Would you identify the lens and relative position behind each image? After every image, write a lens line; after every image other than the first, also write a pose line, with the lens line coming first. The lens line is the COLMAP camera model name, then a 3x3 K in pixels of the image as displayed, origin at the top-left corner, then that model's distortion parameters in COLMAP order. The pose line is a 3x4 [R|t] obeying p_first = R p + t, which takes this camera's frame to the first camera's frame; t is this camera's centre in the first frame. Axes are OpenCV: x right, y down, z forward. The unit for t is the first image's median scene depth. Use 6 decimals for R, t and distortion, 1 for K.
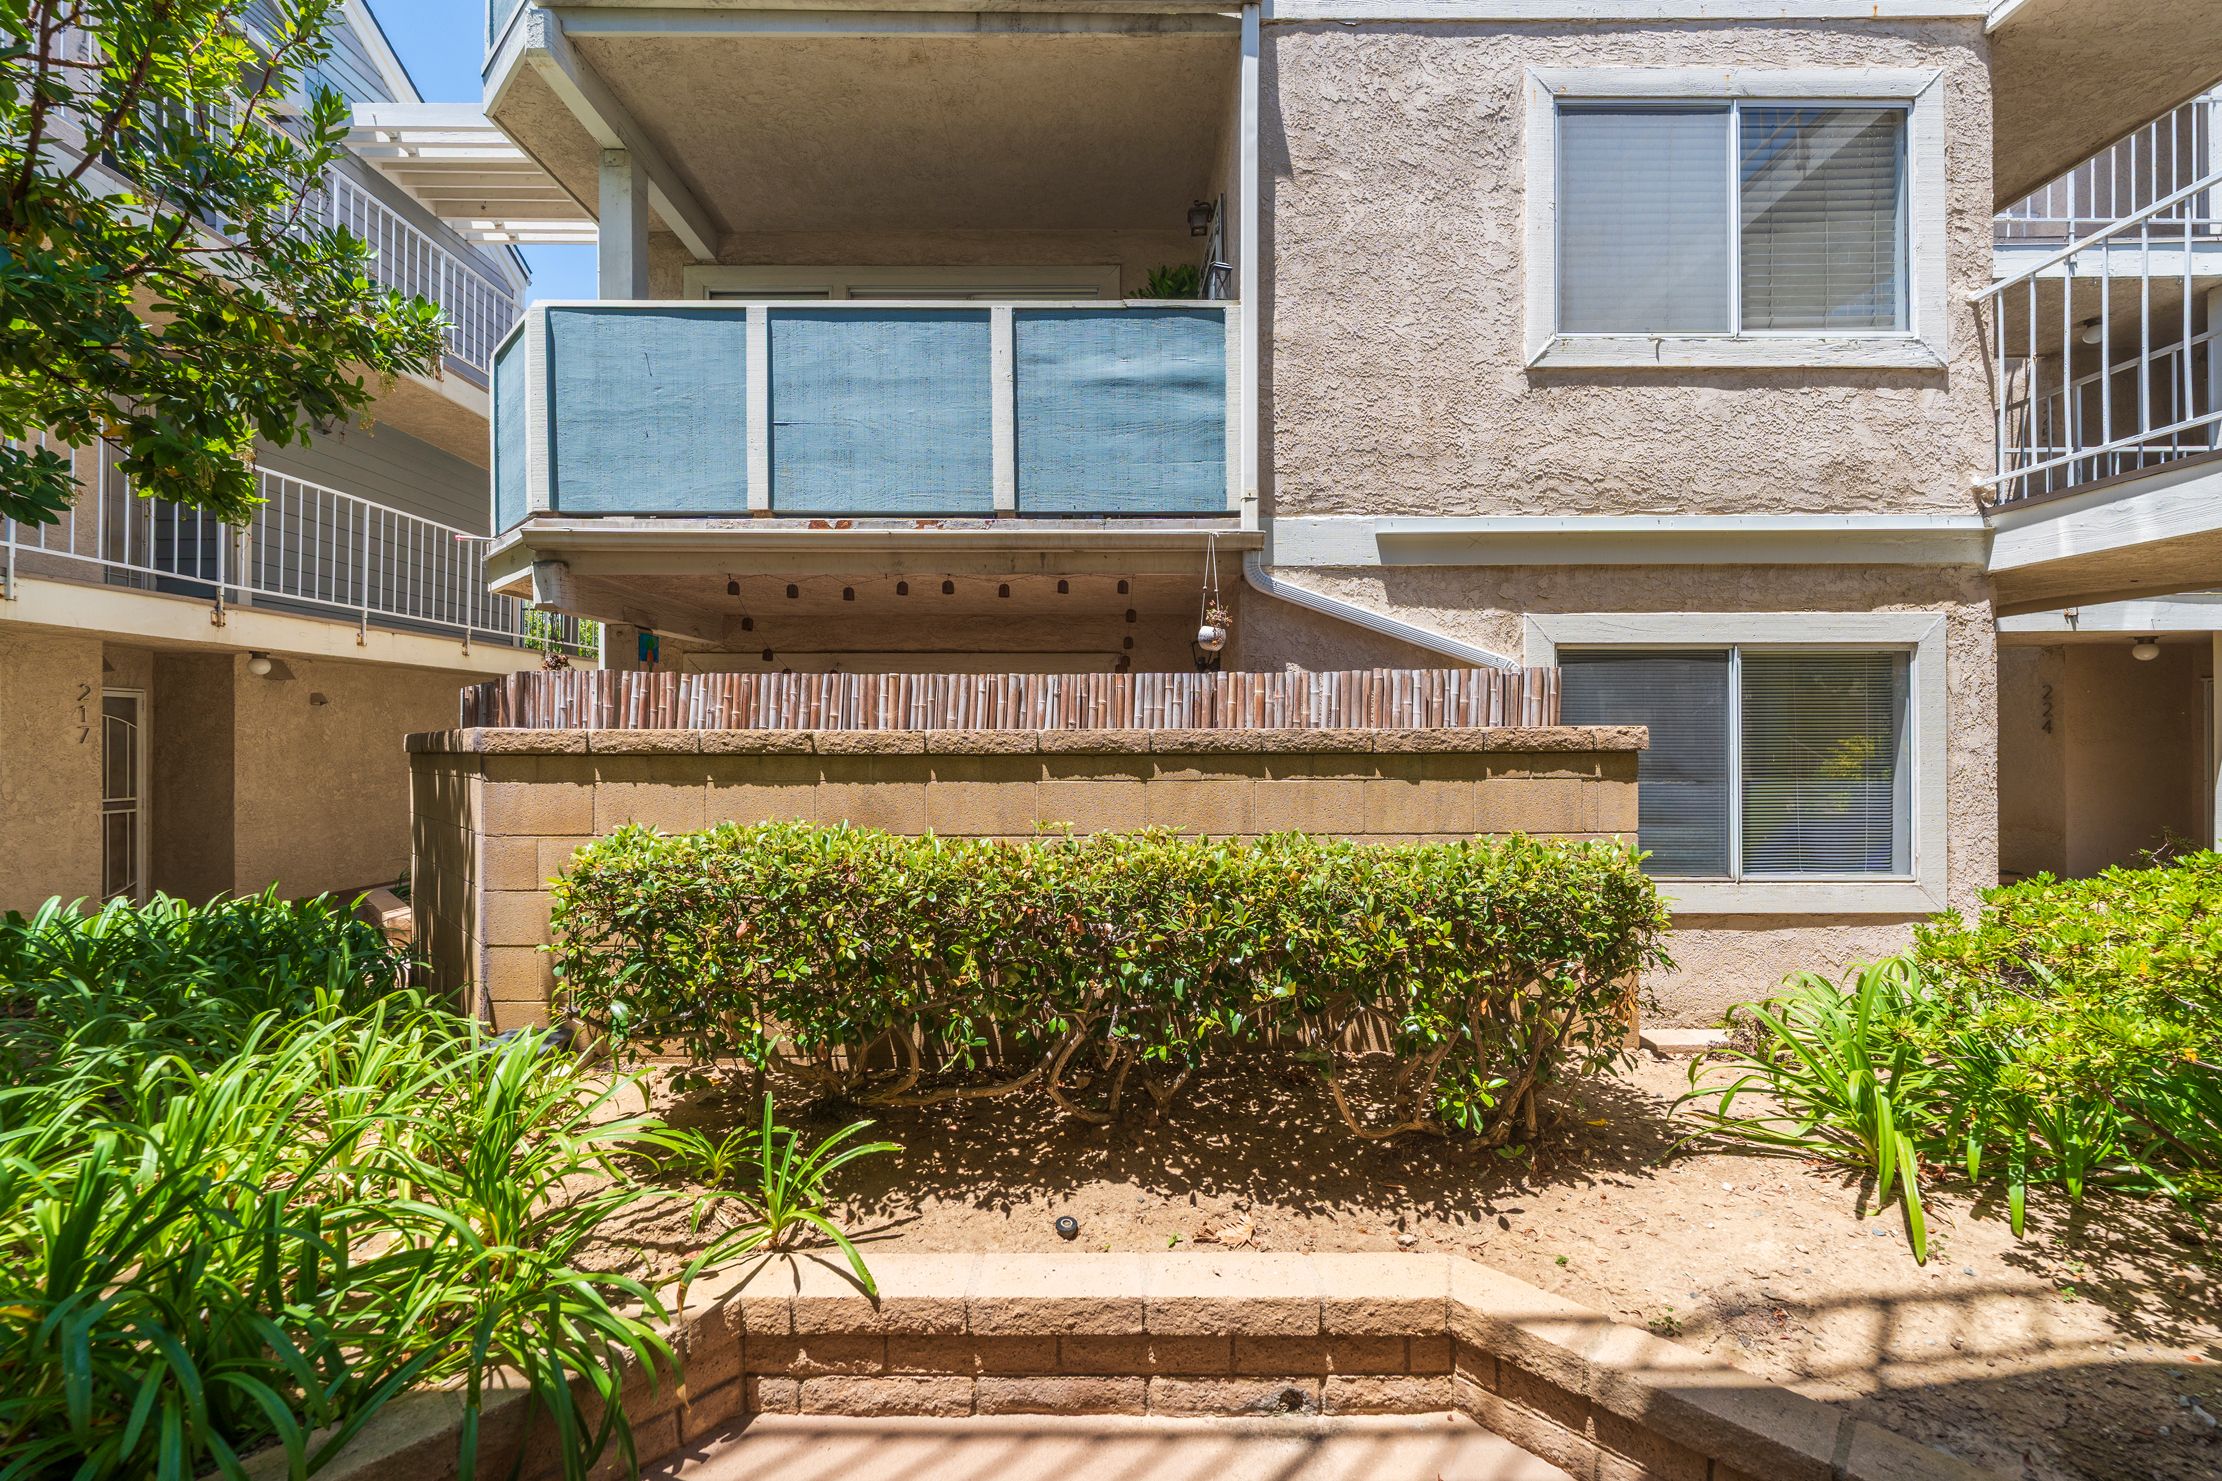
lens RADIAL K [[906.4, 0, 1108.7], [0, 906.4, 736.0], [0, 0, 1]] dist [0.001290, -0.000135]
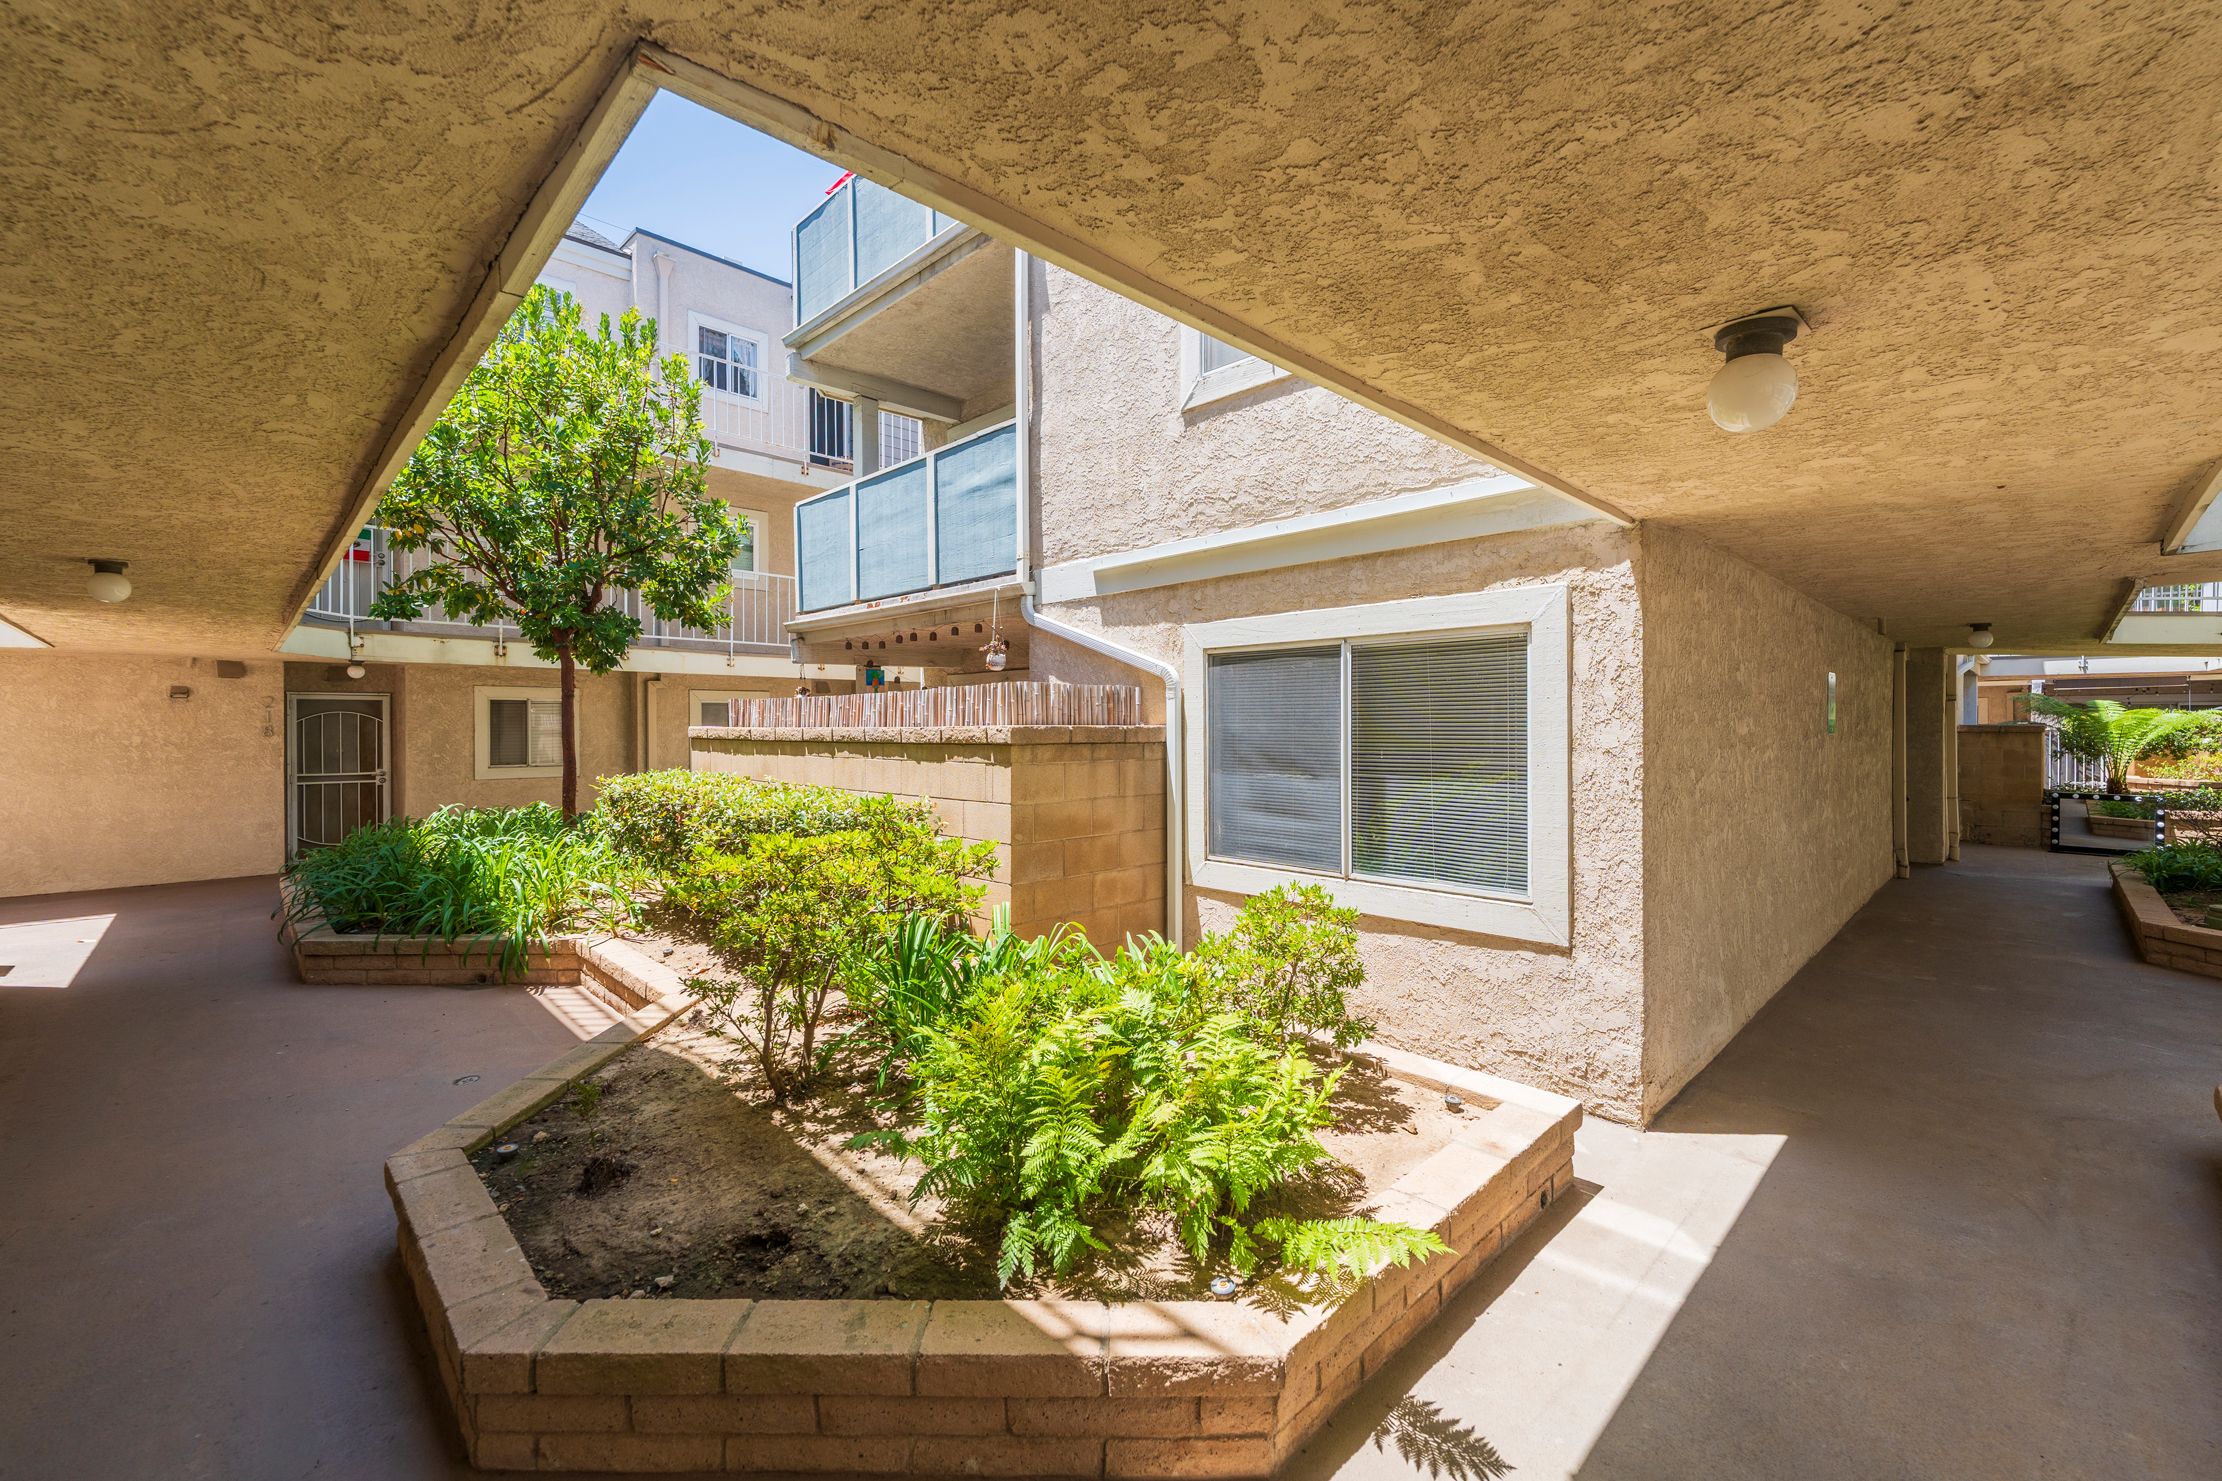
lens RADIAL K [[906.4, 0, 1073.8], [0, 906.4, 725.0], [0, 0, 1]] dist [0.001290, -0.000135]
pose [[0.683070, -0.000482, -0.730352, 1.208973], [0.007702, 0.999949, 0.006544, -0.015829], [0.730312, -0.010095, 0.683039, 0.108222]]
